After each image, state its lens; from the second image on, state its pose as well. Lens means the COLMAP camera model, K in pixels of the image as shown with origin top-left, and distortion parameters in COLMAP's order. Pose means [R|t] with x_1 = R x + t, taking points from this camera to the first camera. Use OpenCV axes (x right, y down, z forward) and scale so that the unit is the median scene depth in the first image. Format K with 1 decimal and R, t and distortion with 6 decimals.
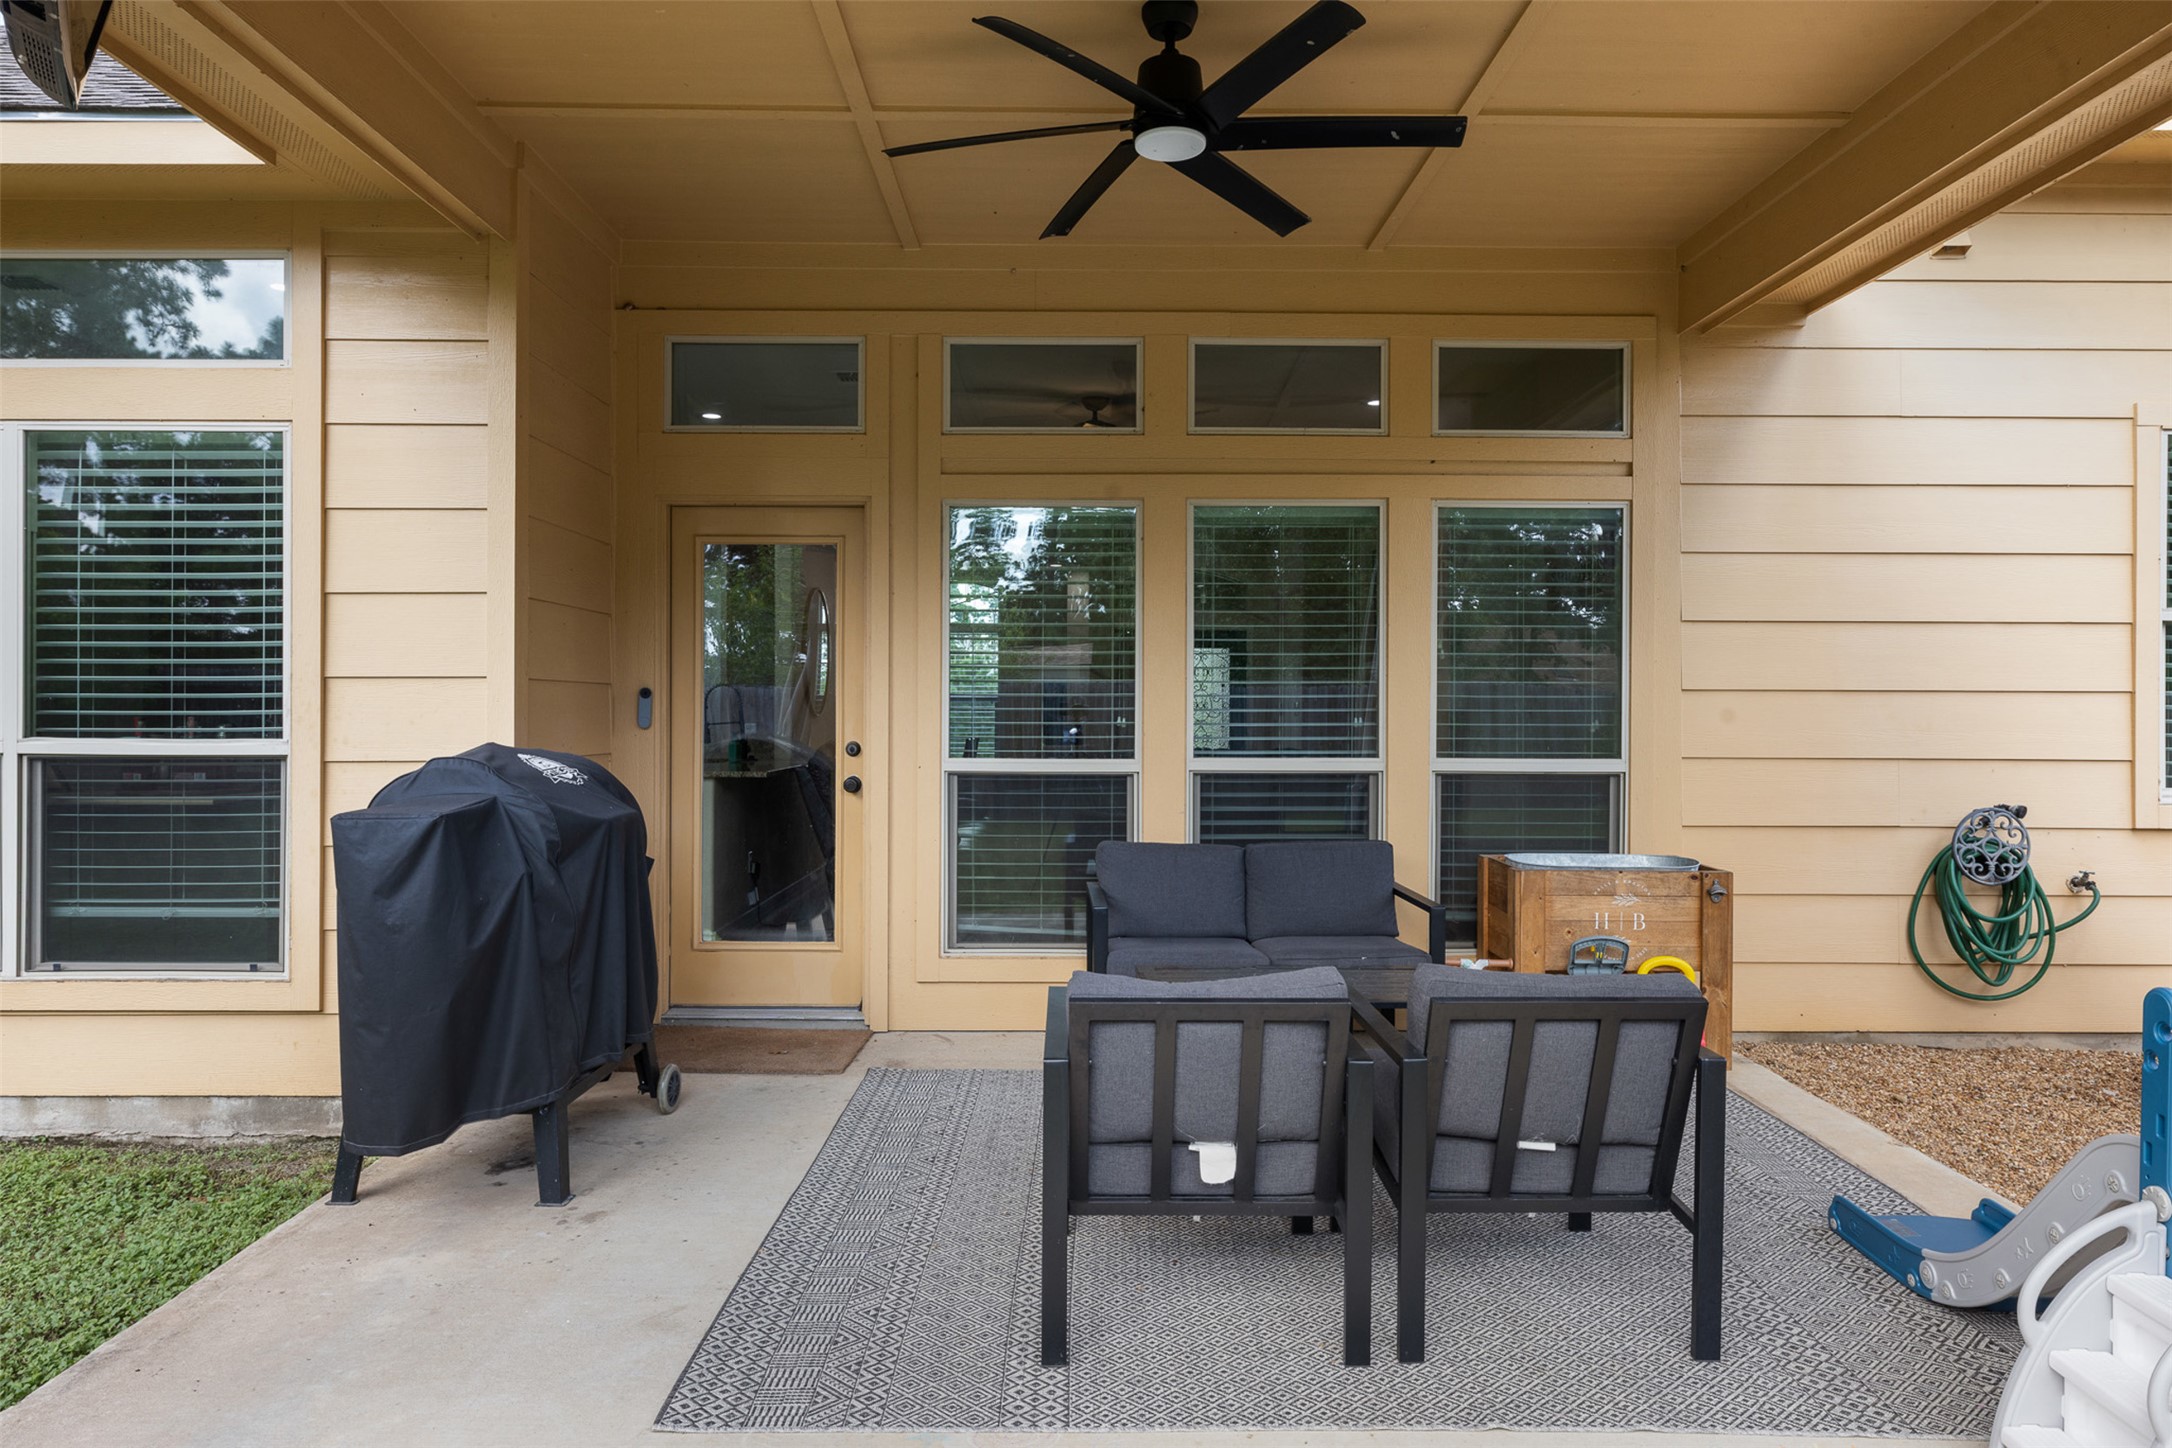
lens RADIAL K [[1385.9, 0, 1086.6], [0, 1385.9, 722.3], [0, 0, 1]] dist [0.005052, 0.000248]
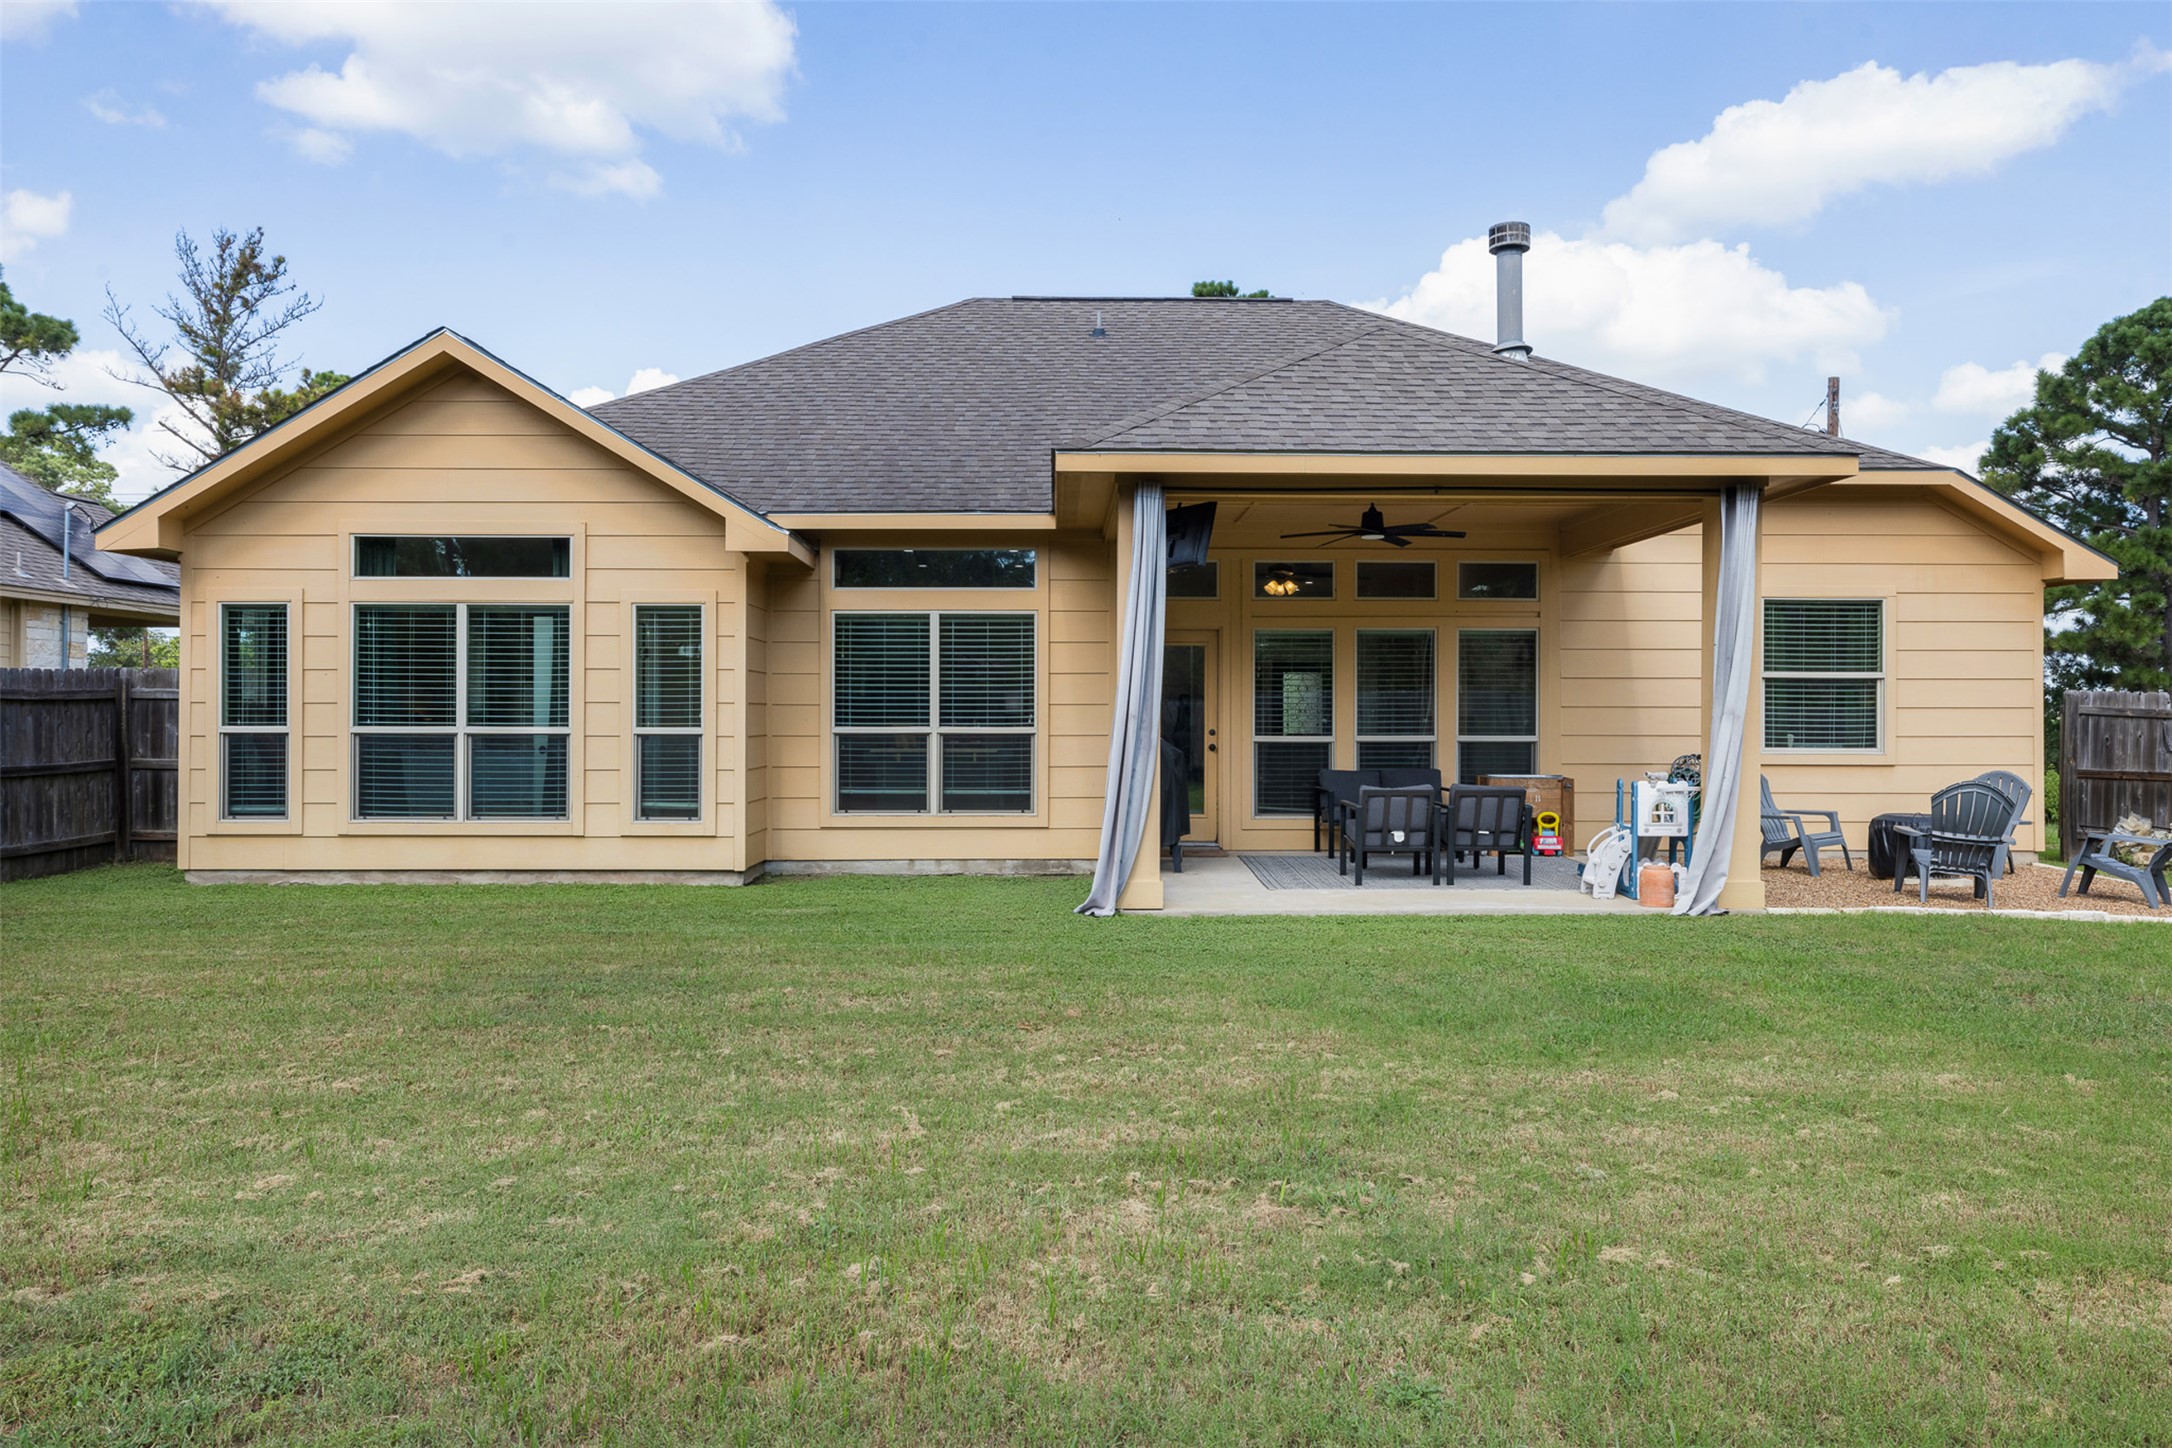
lens RADIAL K [[1552.1, 0, 1085.7], [0, 1552.1, 719.1], [0, 0, 1]] dist [-0.003389, -0.000227]
pose [[0.999973, -0.002080, 0.006989, -0.410558], [0.002104, 0.999992, -0.003410, 0.005621], [-0.006982, 0.003425, 0.999970, -1.676892]]
